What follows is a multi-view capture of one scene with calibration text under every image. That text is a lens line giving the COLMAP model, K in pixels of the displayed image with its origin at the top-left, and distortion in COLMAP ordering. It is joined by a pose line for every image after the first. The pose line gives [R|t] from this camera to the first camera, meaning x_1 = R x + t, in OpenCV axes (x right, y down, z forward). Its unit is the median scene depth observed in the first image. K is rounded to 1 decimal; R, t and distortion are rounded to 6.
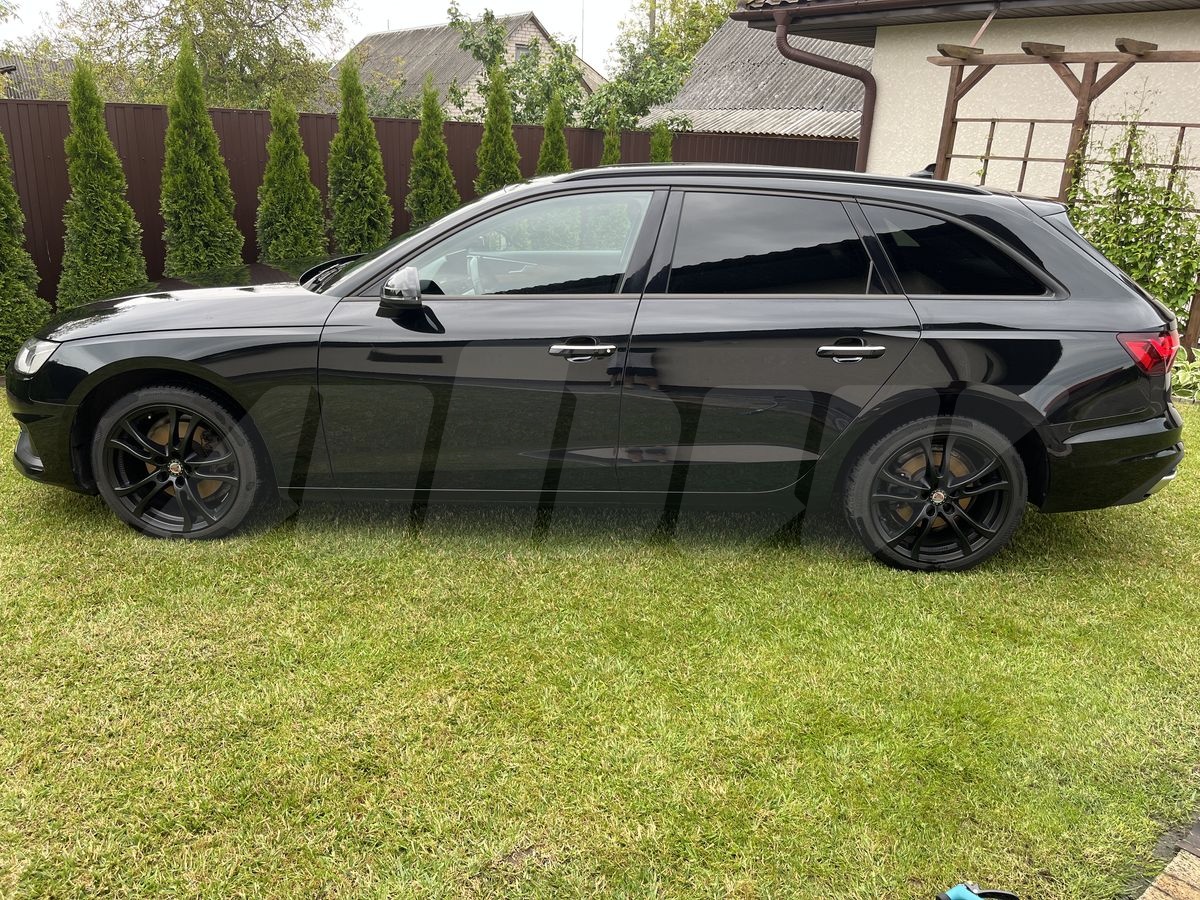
lens RADIAL K [[918.4, 0, 606.1], [0, 918.4, 441.7], [0, 0, 1]] dist [0.074714, -0.105170]
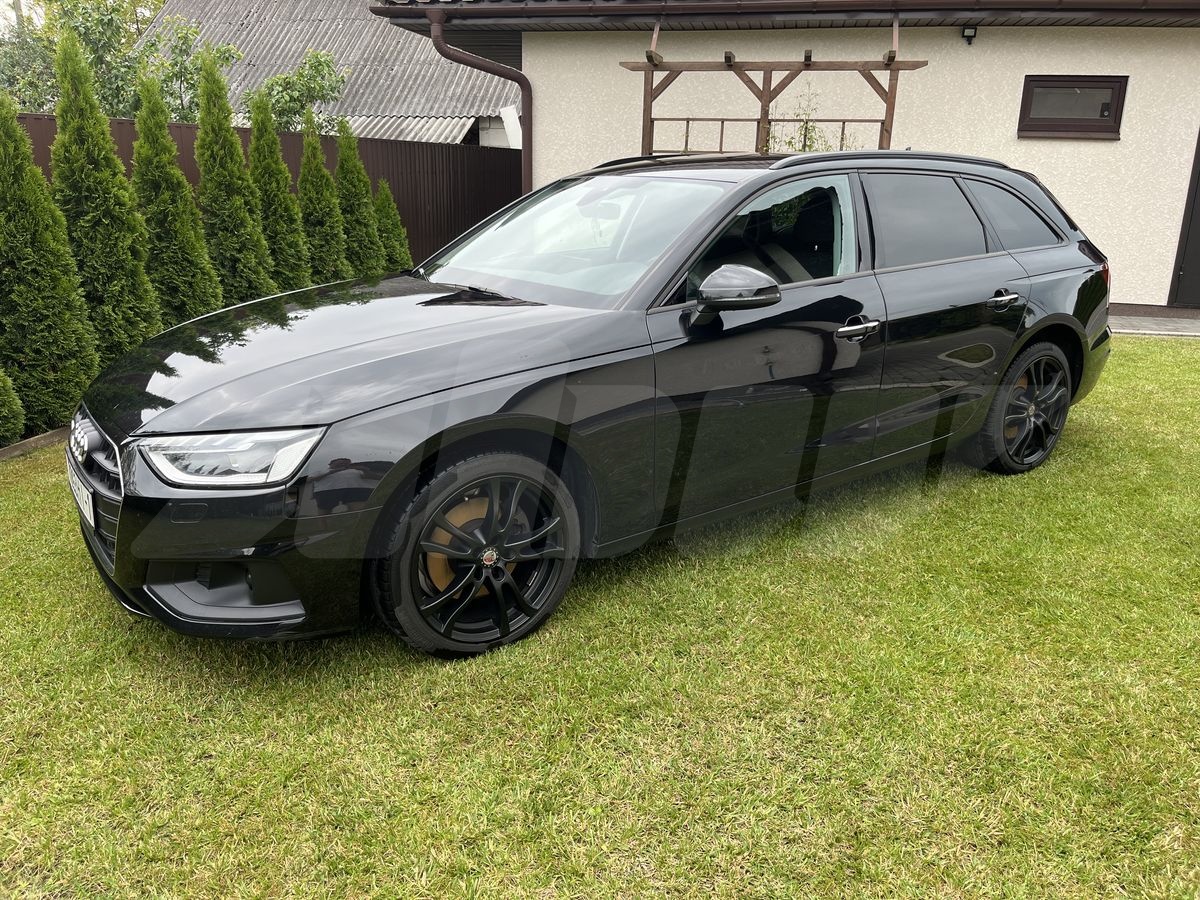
lens RADIAL K [[918.4, 0, 603.8], [0, 918.4, 445.9], [0, 0, 1]] dist [0.074714, -0.105170]
pose [[0.785640, -0.206167, 0.583322, -0.444115], [0.208495, 0.975920, 0.064116, -0.049813], [-0.582494, 0.071247, 0.809707, 0.172093]]
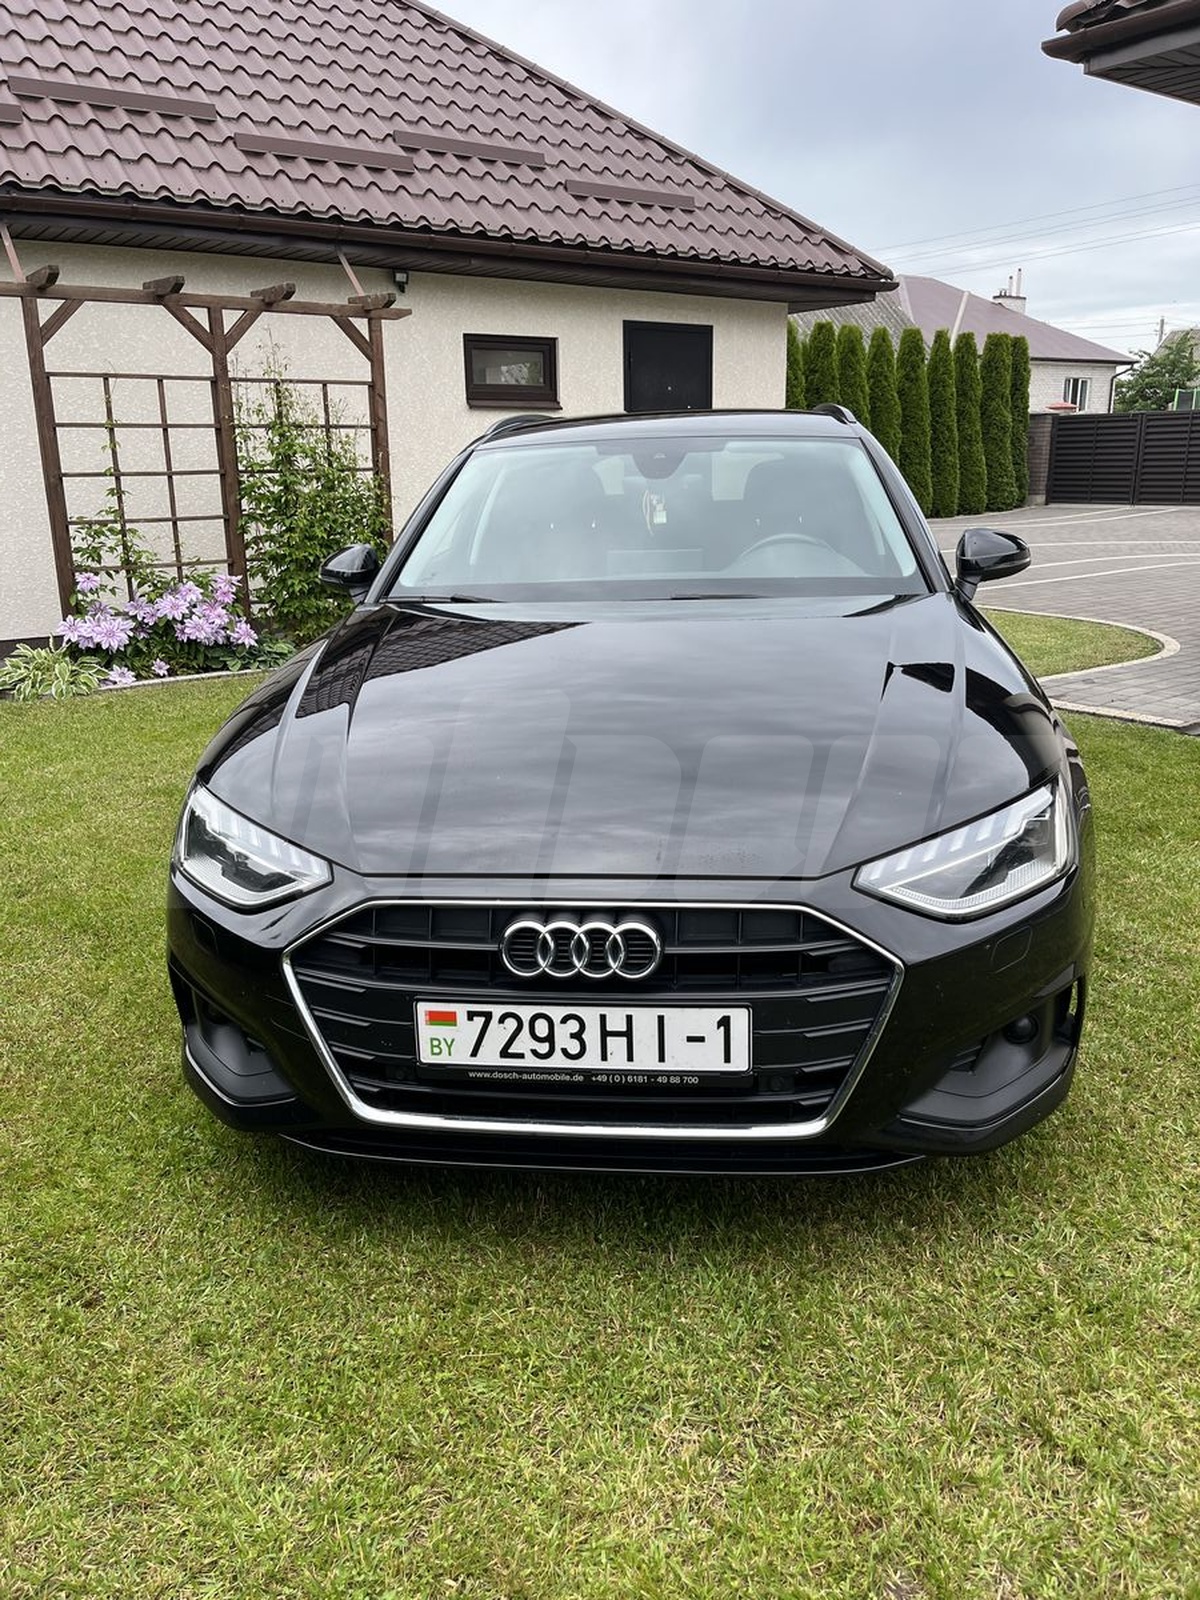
lens RADIAL K [[1224.6, 0, 608.5], [0, 1224.6, 798.2], [0, 0, 1]] dist [0.074714, -0.105170]
pose [[0.058787, -0.306885, 0.949929, -0.651151], [0.332242, 0.903341, 0.271273, -0.186467], [-0.941360, 0.299659, 0.155065, 0.603898]]
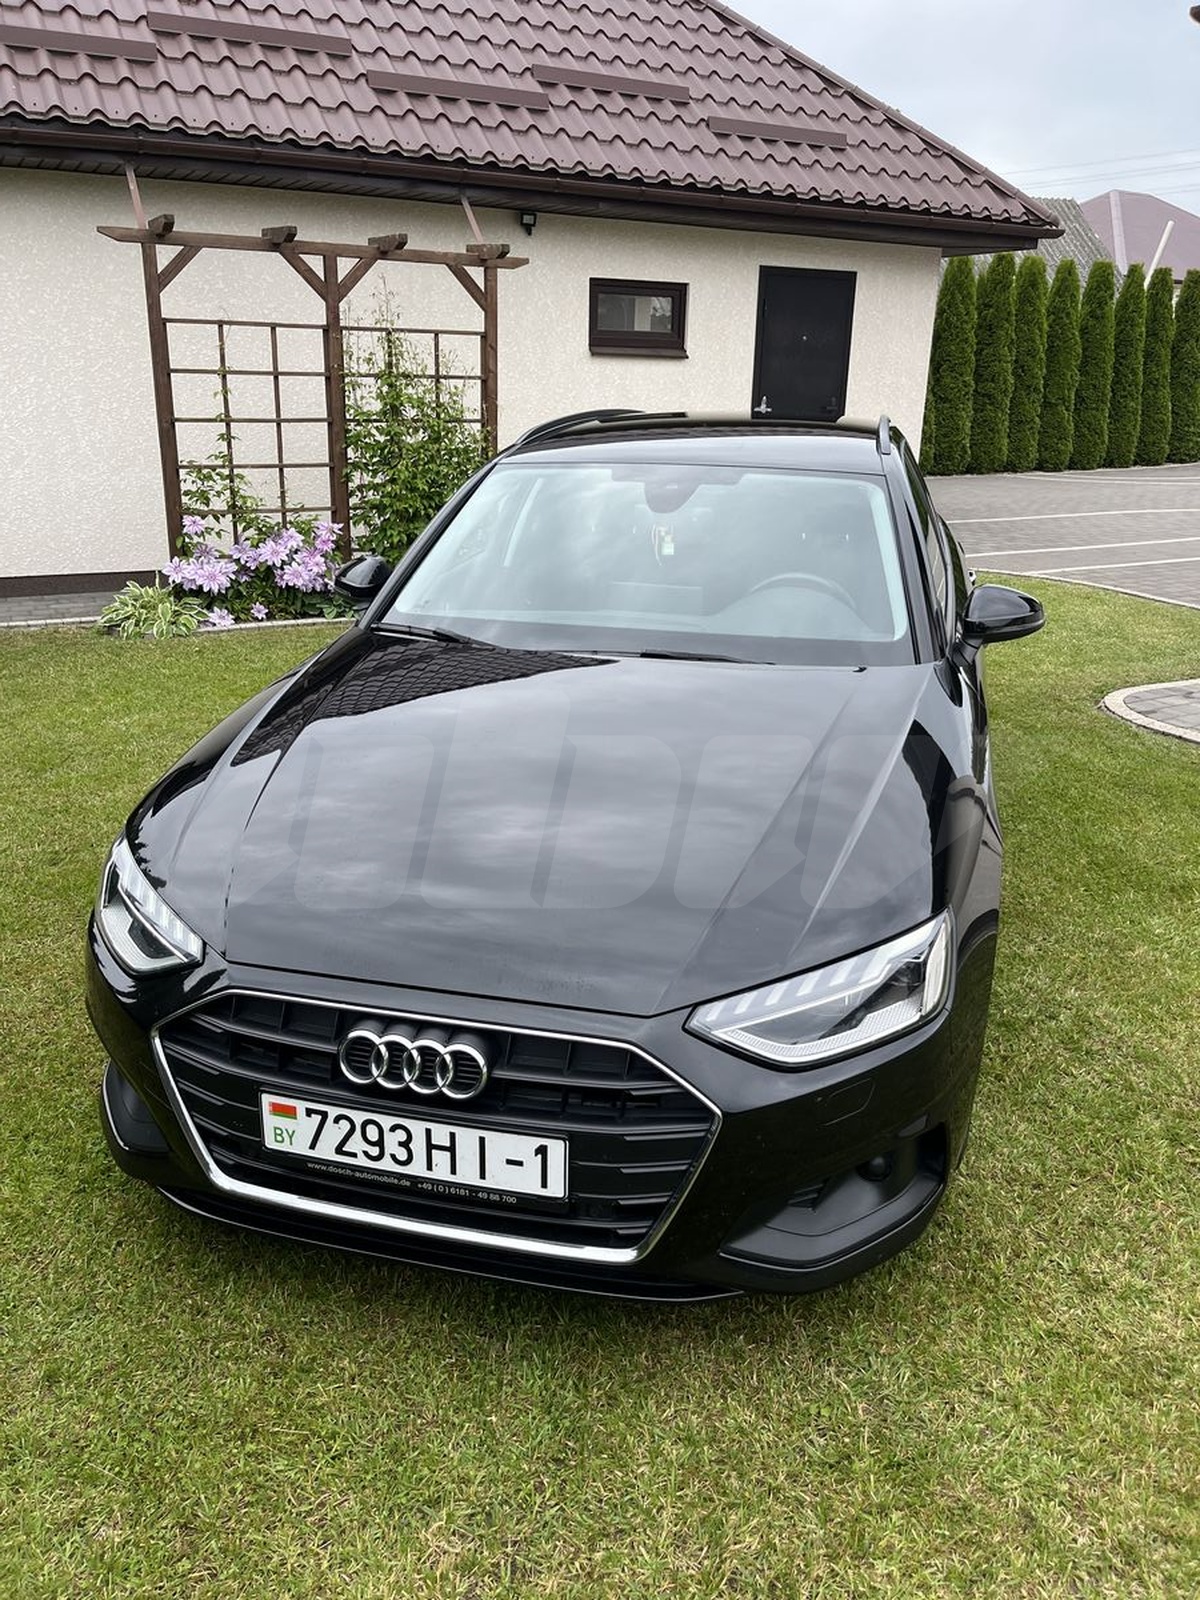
lens RADIAL K [[1224.6, 0, 616.2], [0, 1224.6, 796.3], [0, 0, 1]] dist [0.074714, -0.105170]
pose [[0.196160, -0.360008, 0.912094, -0.626273], [0.293080, 0.909171, 0.295823, -0.210600], [-0.935749, 0.209288, 0.283854, 0.520661]]
